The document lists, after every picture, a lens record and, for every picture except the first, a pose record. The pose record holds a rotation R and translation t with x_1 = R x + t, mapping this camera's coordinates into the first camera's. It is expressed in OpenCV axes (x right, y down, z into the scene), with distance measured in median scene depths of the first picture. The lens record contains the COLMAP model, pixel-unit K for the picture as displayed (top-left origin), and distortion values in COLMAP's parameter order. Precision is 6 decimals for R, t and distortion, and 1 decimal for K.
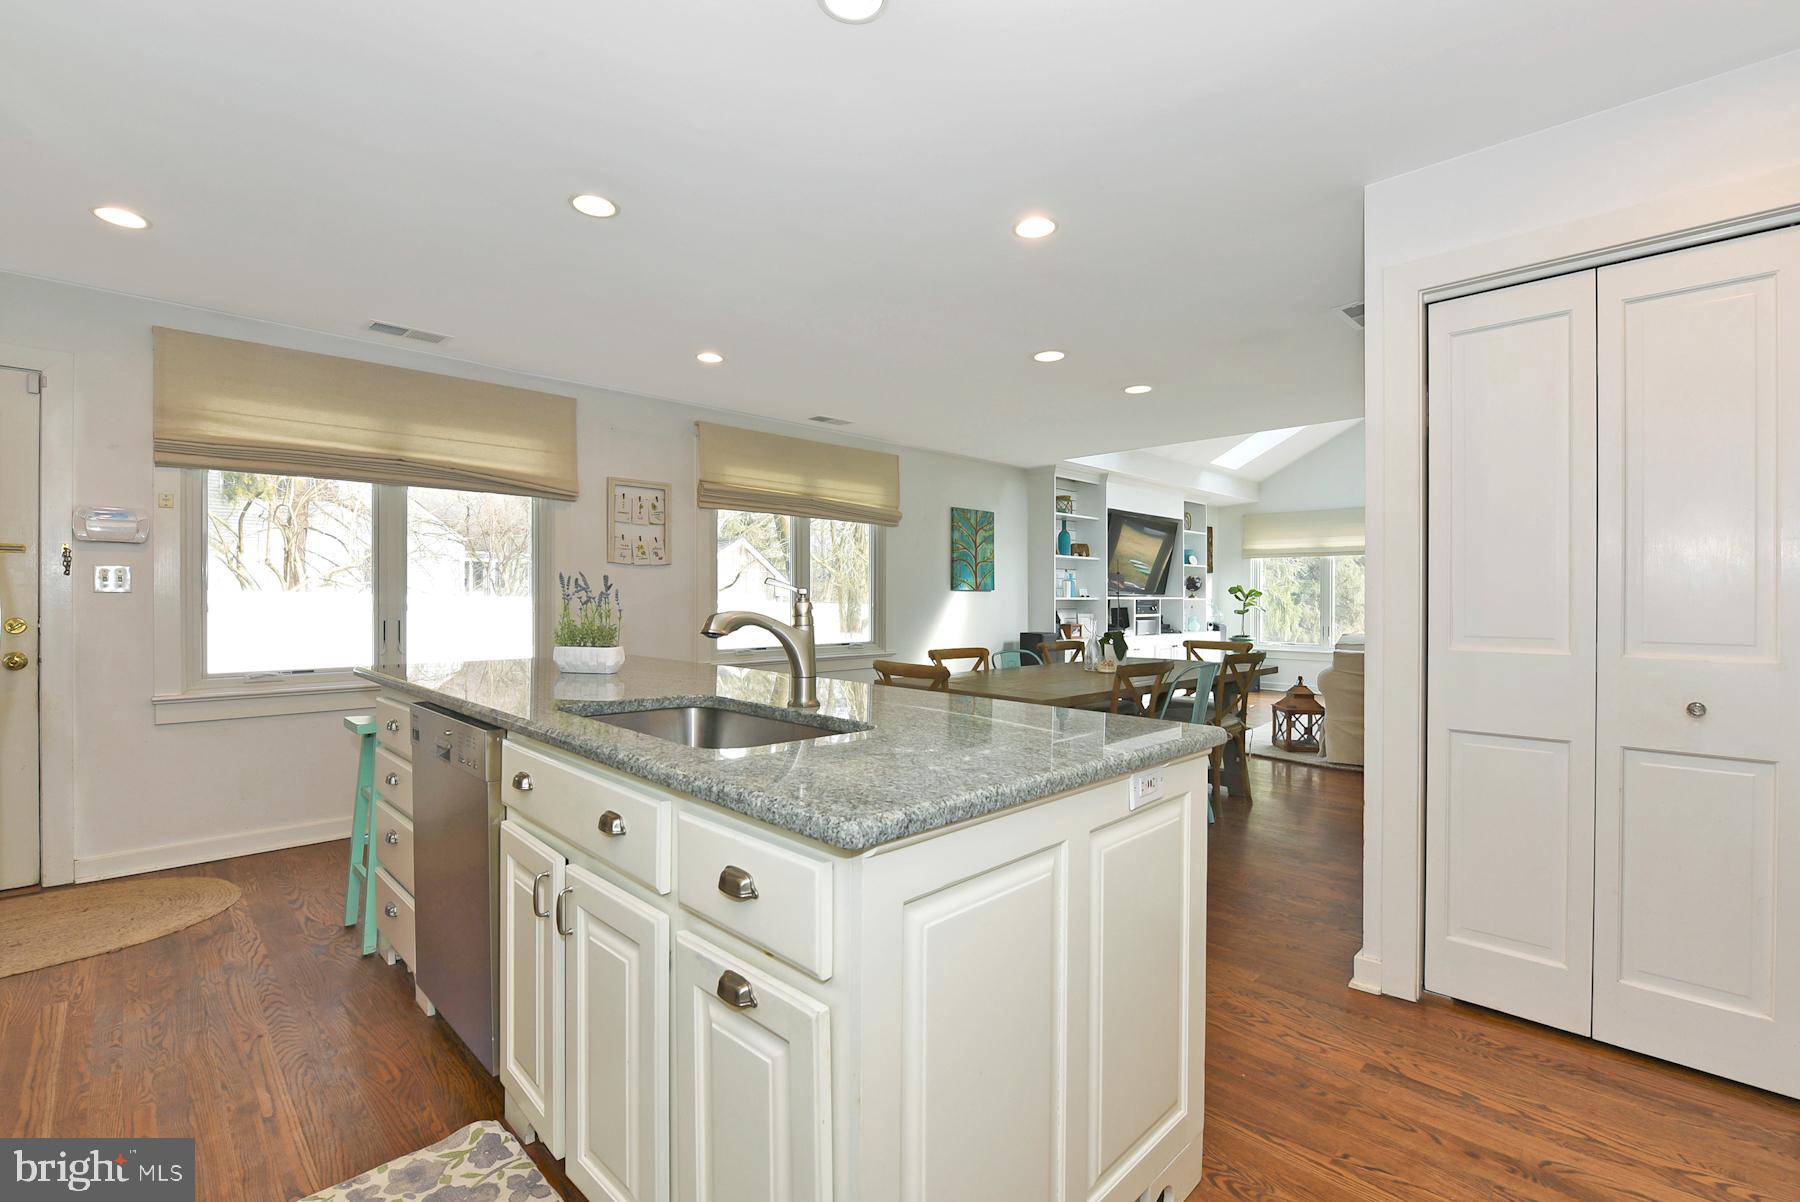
lens RADIAL K [[796.5, 0, 892.3], [0, 796.5, 600.8], [0, 0, 1]] dist [-0.009692, -0.001874]
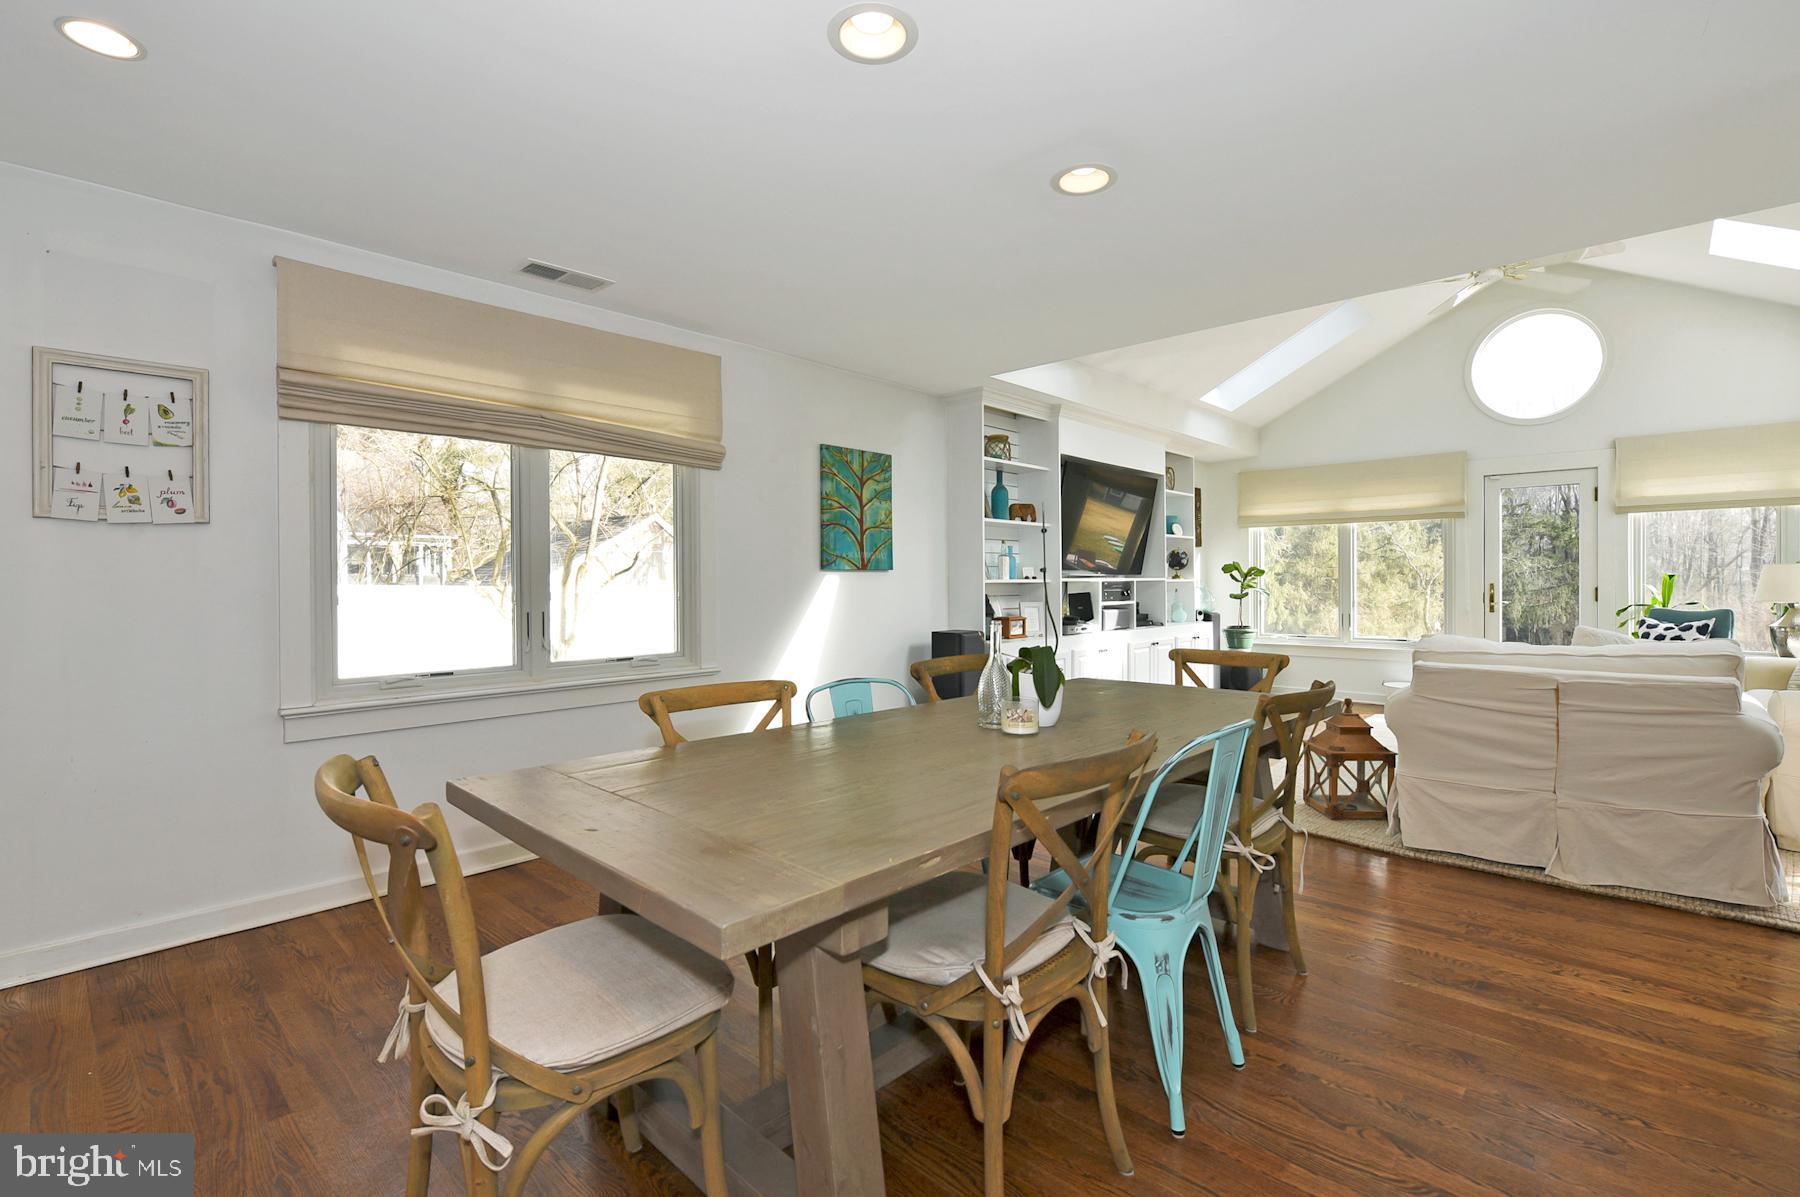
lens RADIAL K [[796.5, 0, 901.1], [0, 796.5, 591.4], [0, 0, 1]] dist [-0.009692, -0.001874]
pose [[0.999334, -0.007802, 0.035639, 0.113277], [0.007435, 0.999918, 0.010431, -0.001780], [-0.035717, -0.010160, 0.999310, 0.325364]]
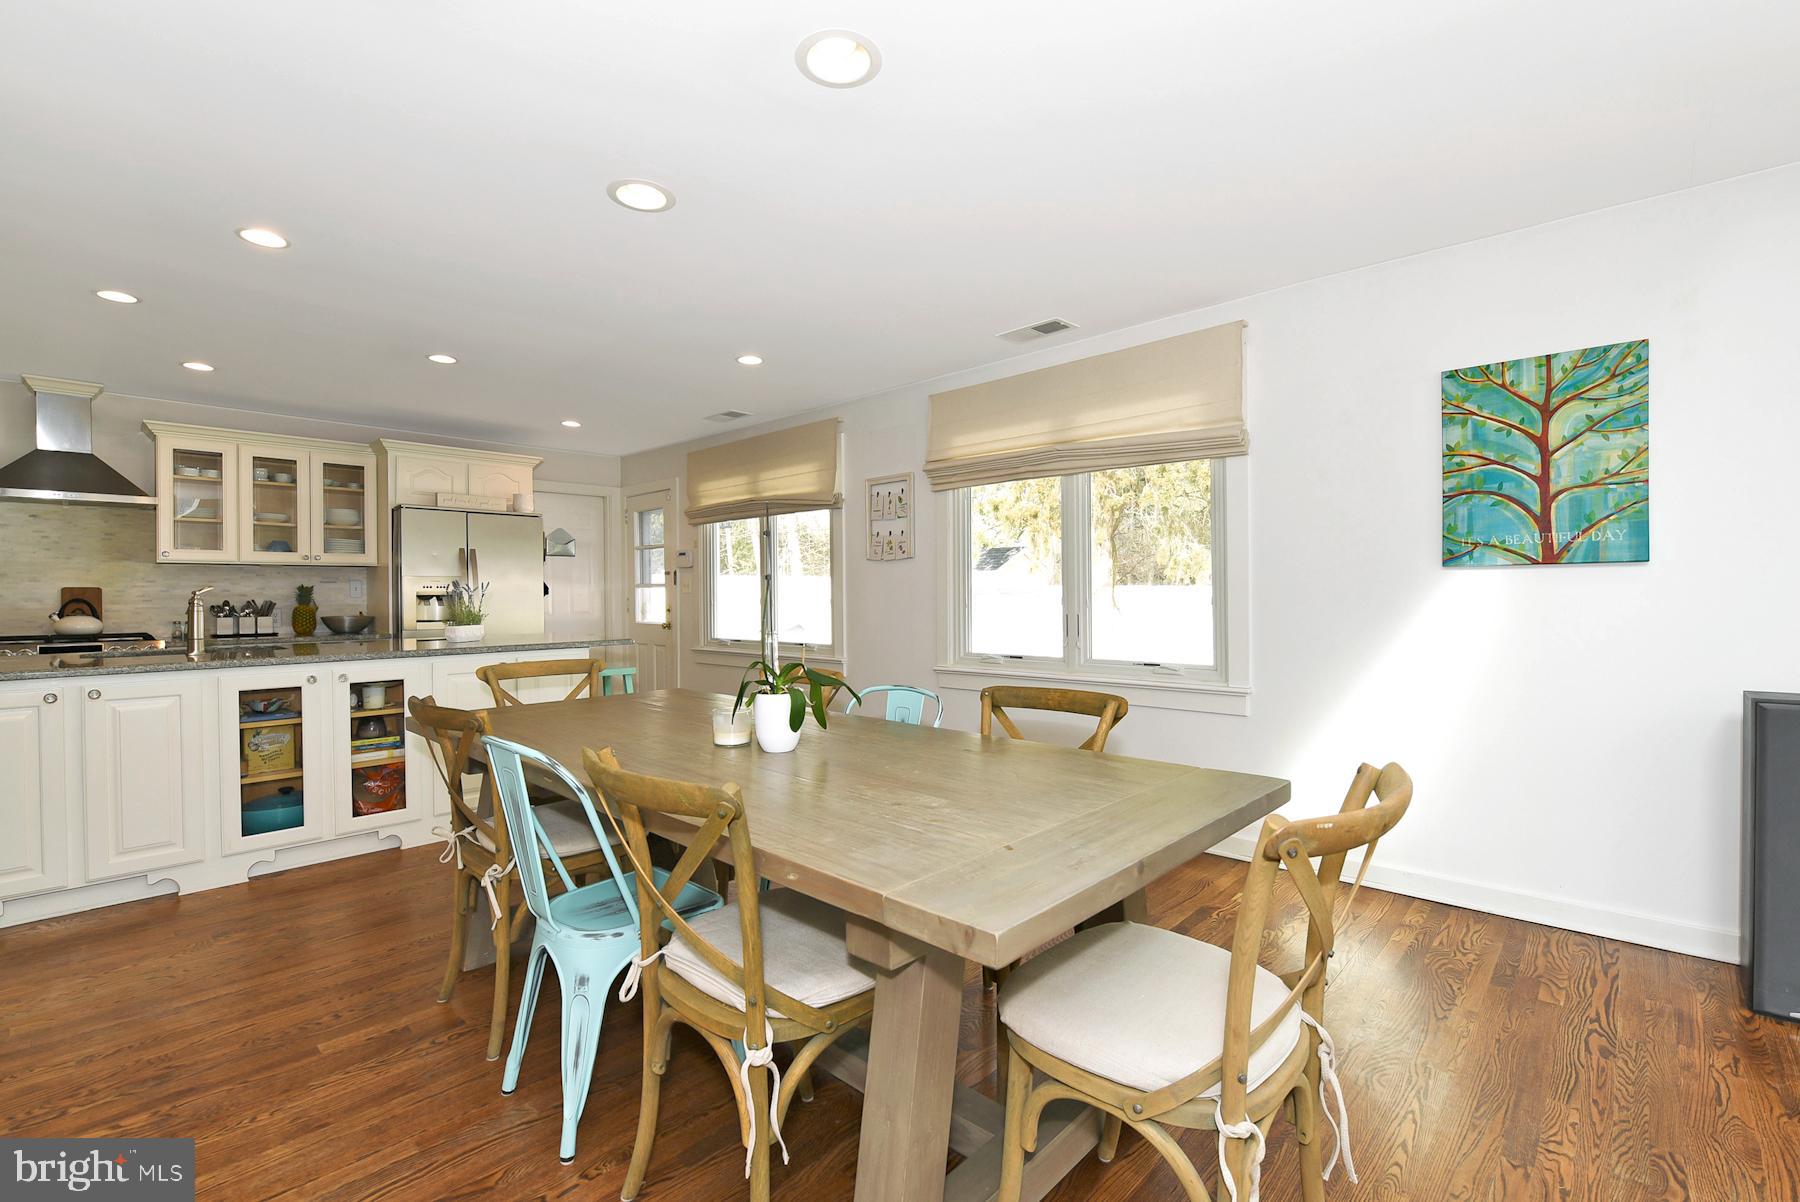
lens RADIAL K [[796.5, 0, 907.6], [0, 796.5, 604.1], [0, 0, 1]] dist [-0.009692, -0.001874]
pose [[0.049516, 0.006663, -0.998751, 0.470295], [0.004682, 0.999965, 0.006903, 0.002266], [0.998762, -0.005018, 0.049483, 0.669254]]
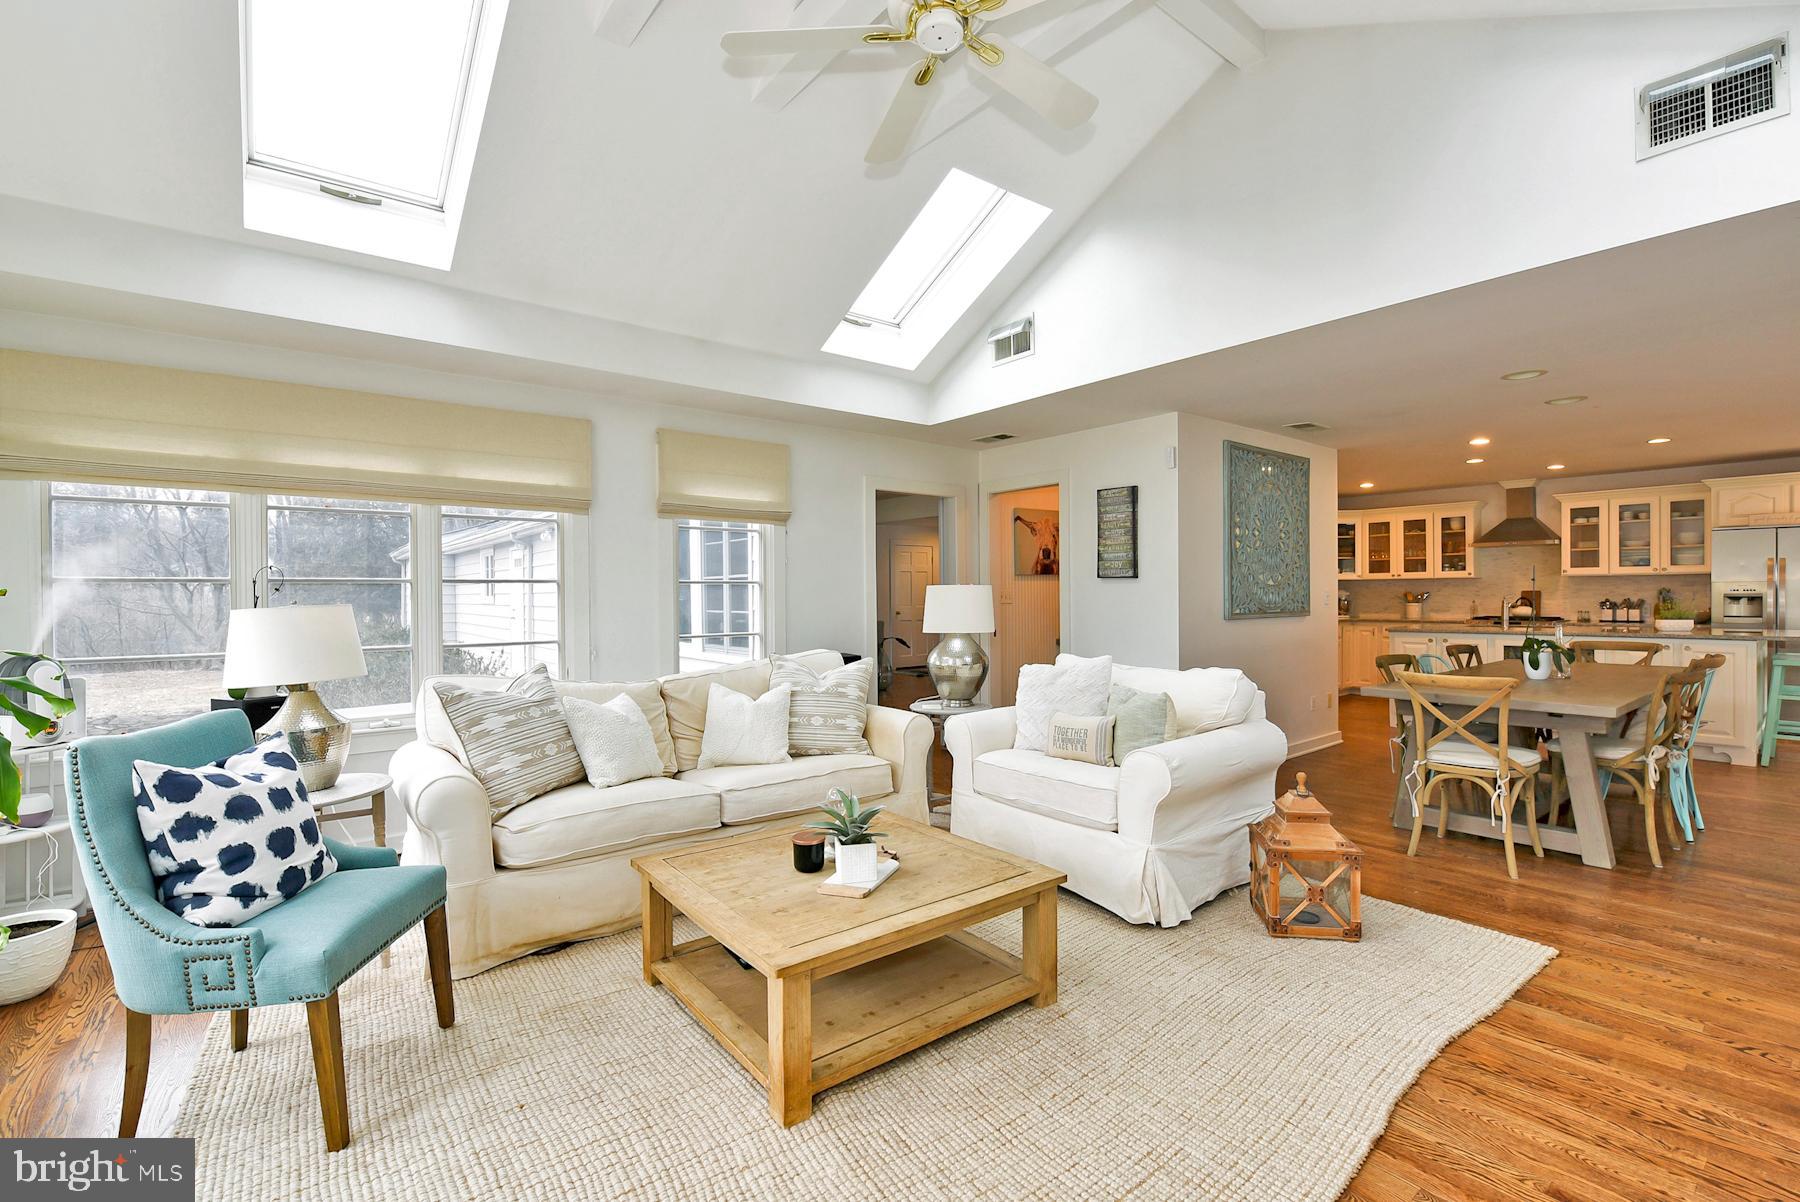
lens RADIAL K [[796.5, 0, 904.4], [0, 796.5, 601.8], [0, 0, 1]] dist [-0.009692, -0.001874]
pose [[-0.995172, 0.003810, 0.098071, 0.614712], [0.005139, 0.999898, 0.013301, -0.014342], [-0.098010, 0.013741, -0.995091, 1.313715]]
